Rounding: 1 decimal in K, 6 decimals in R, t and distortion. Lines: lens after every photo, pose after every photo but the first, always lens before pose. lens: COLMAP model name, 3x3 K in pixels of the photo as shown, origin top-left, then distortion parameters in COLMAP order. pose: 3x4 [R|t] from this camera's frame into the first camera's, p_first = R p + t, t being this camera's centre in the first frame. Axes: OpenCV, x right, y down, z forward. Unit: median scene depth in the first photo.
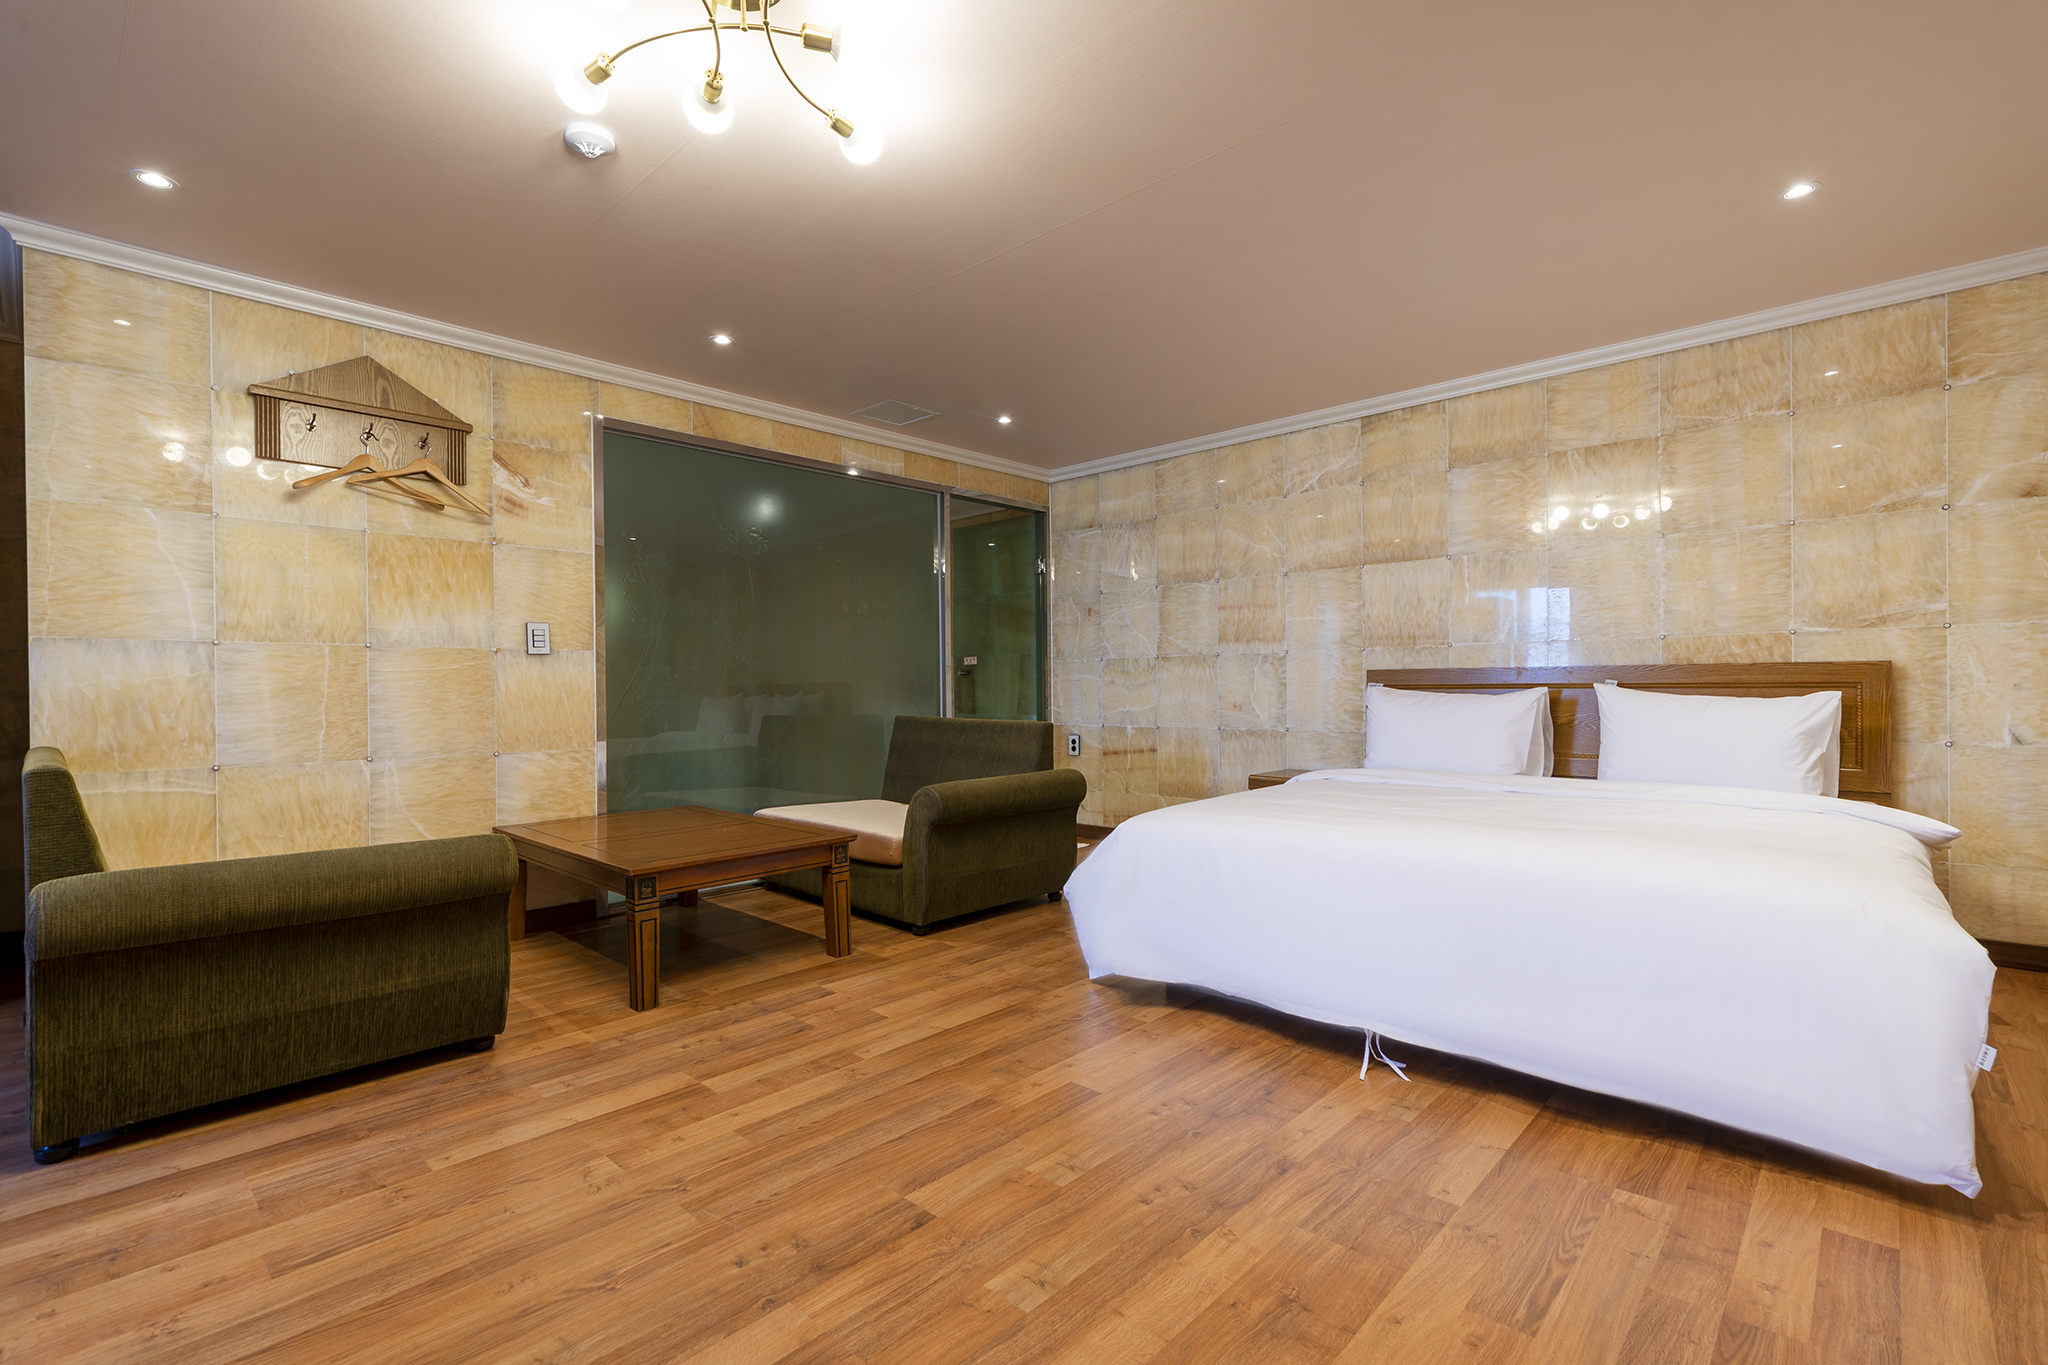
lens RADIAL K [[918.1, 0, 1025.0], [0, 918.1, 696.9], [0, 0, 1]] dist [-0.000704, 0.000759]
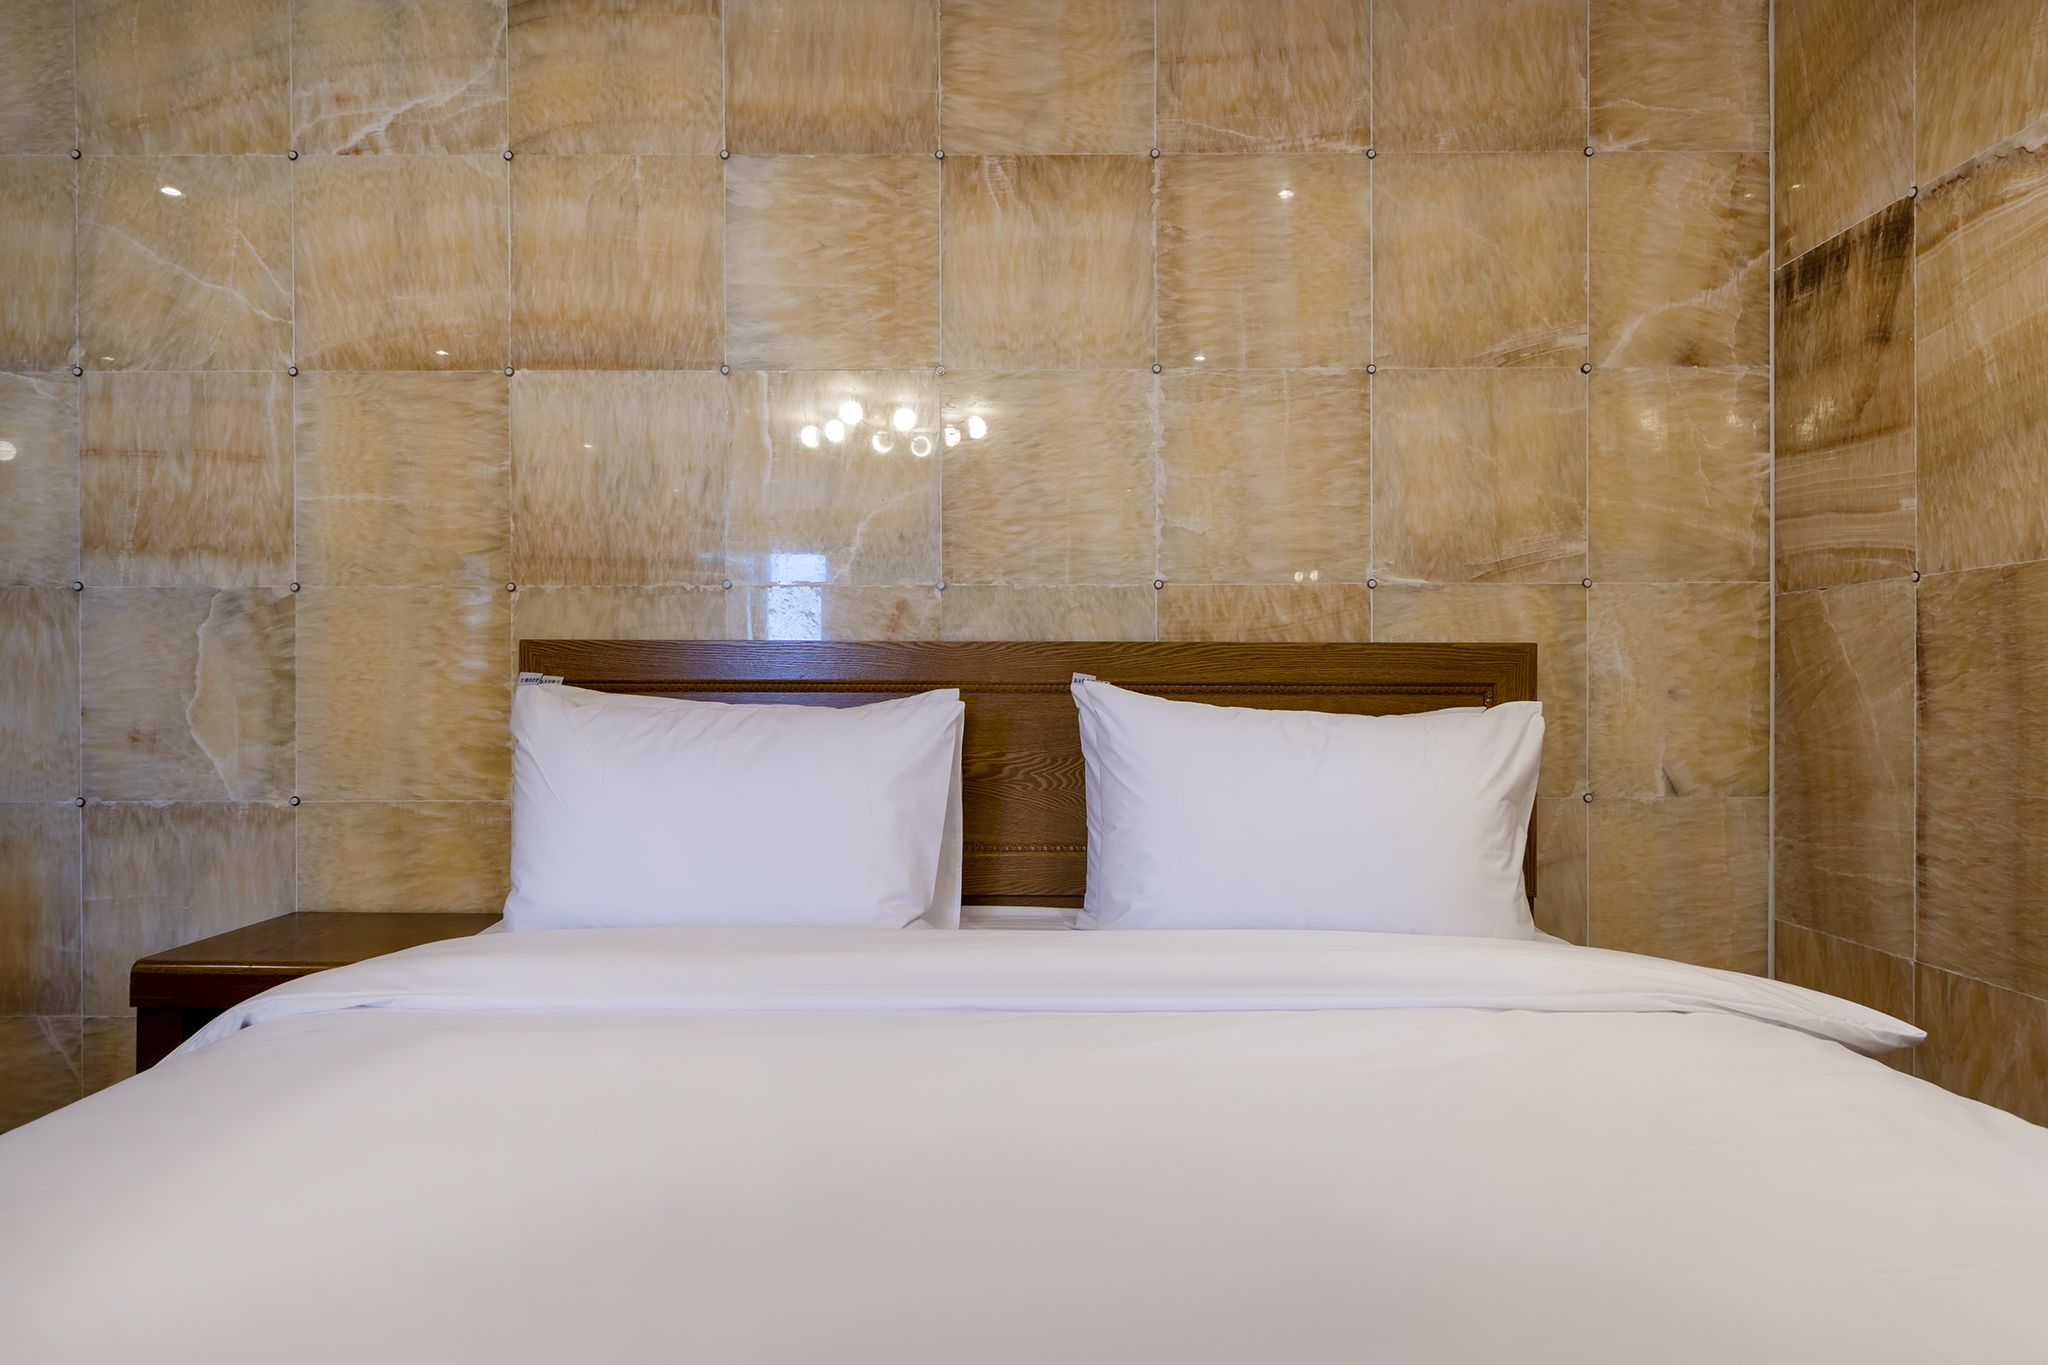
lens RADIAL K [[1168.2, 0, 1030.3], [0, 1168.2, 694.0], [0, 0, 1]] dist [0.001768, -0.000085]
pose [[0.732180, 0.007126, 0.681074, 0.216387], [-0.000880, 0.999954, -0.009516, -0.003136], [-0.681111, 0.006368, 0.732152, 0.549681]]
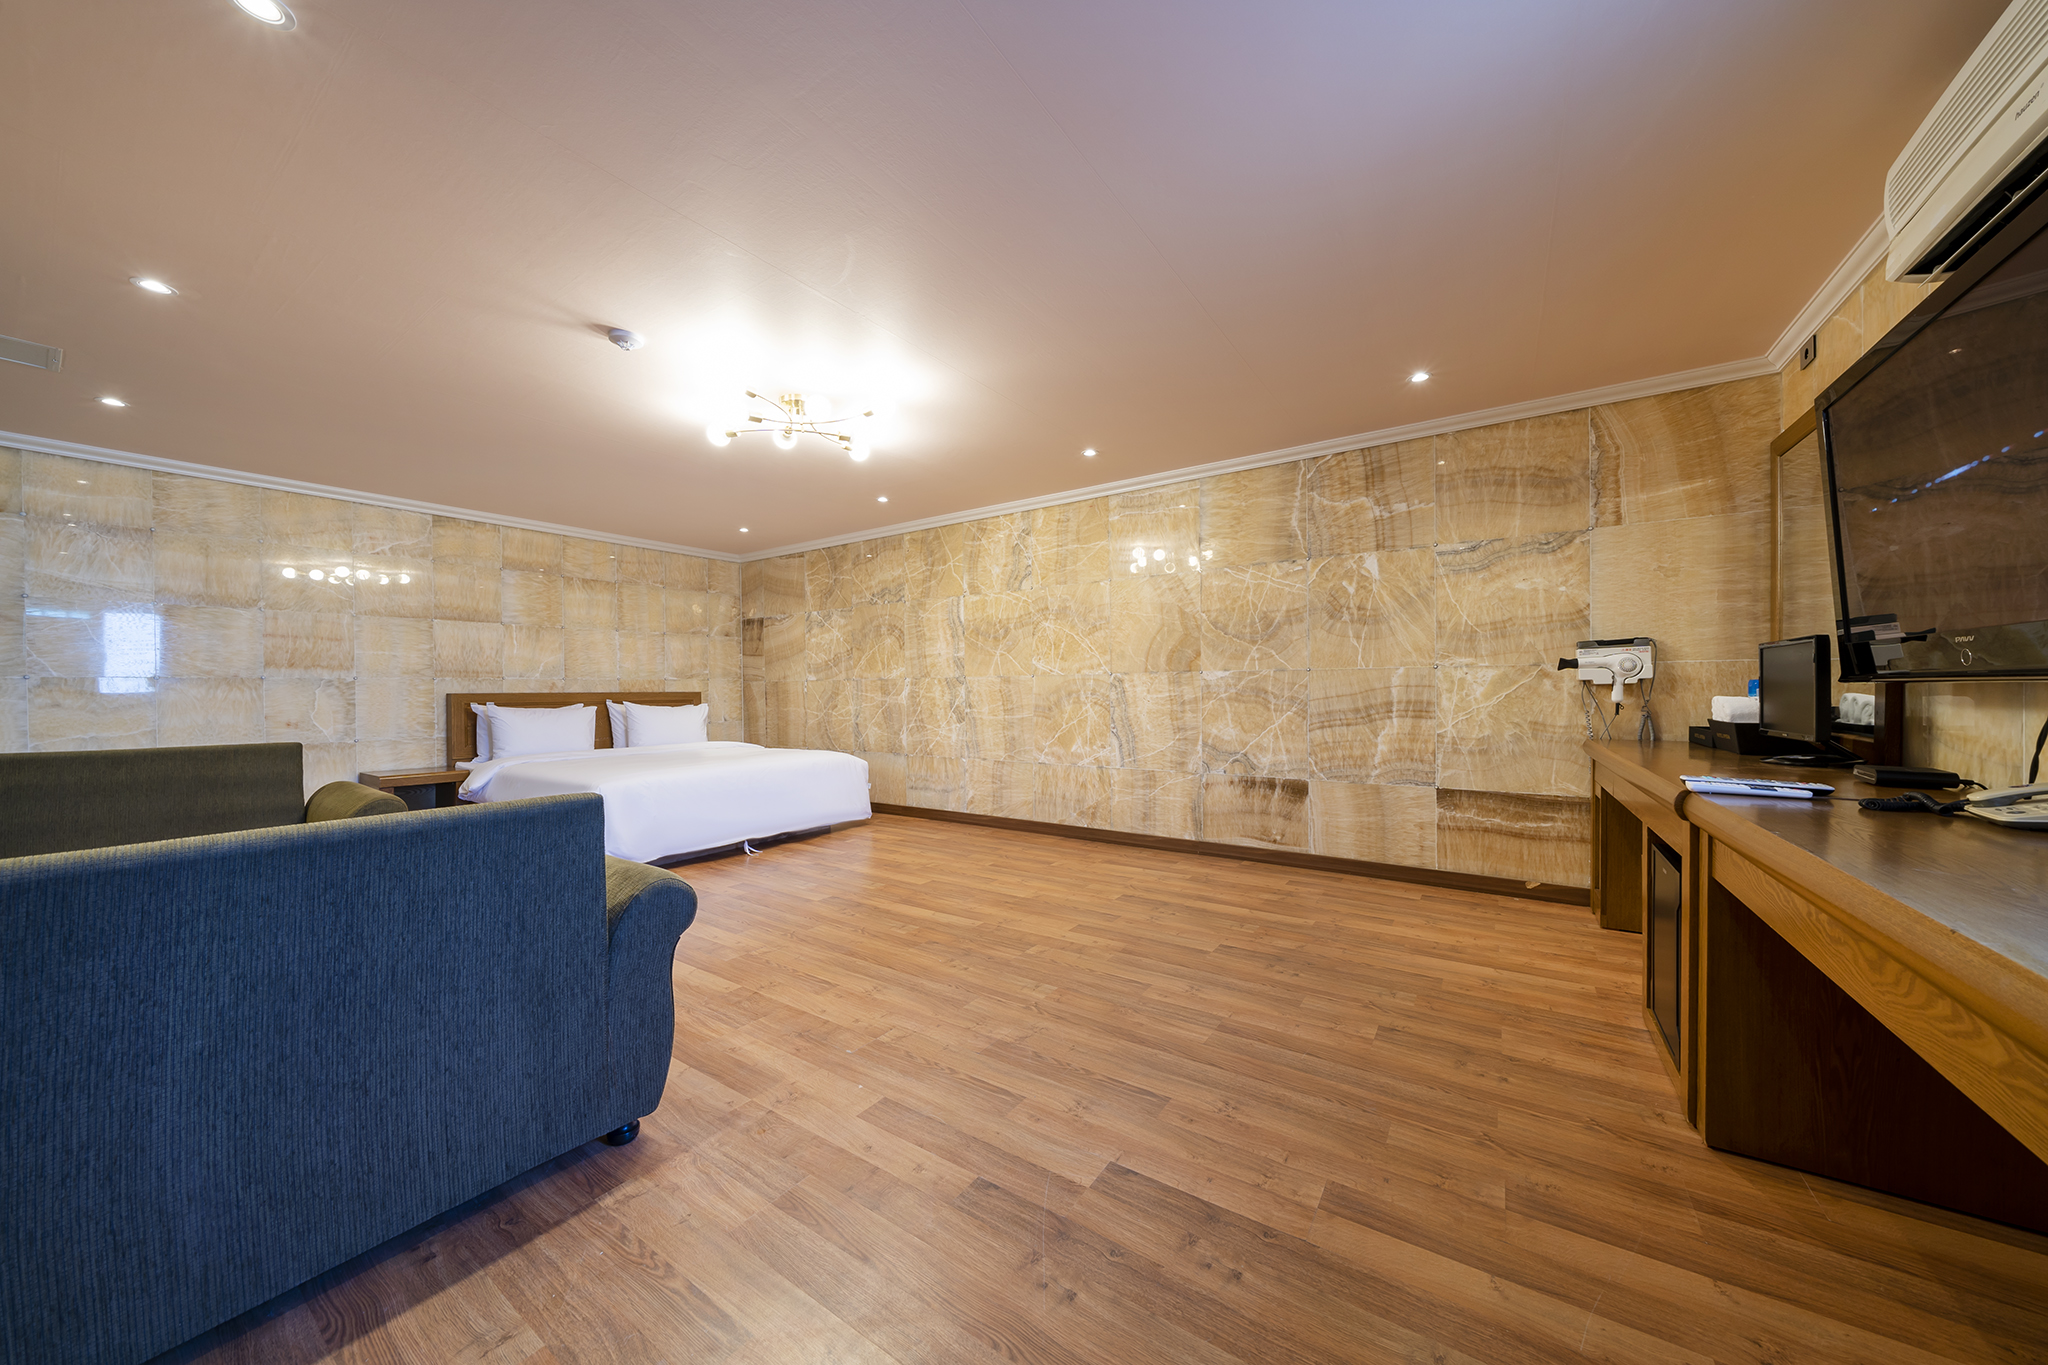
lens RADIAL K [[699.1, 0, 1025.5], [0, 699.1, 697.1], [0, 0, 1]] dist [-0.005957, -0.000063]
pose [[-0.151422, -0.003968, 0.988461, -0.919390], [0.016240, 0.999847, 0.006501, -0.017505], [-0.988336, 0.017037, -0.151335, 0.294968]]
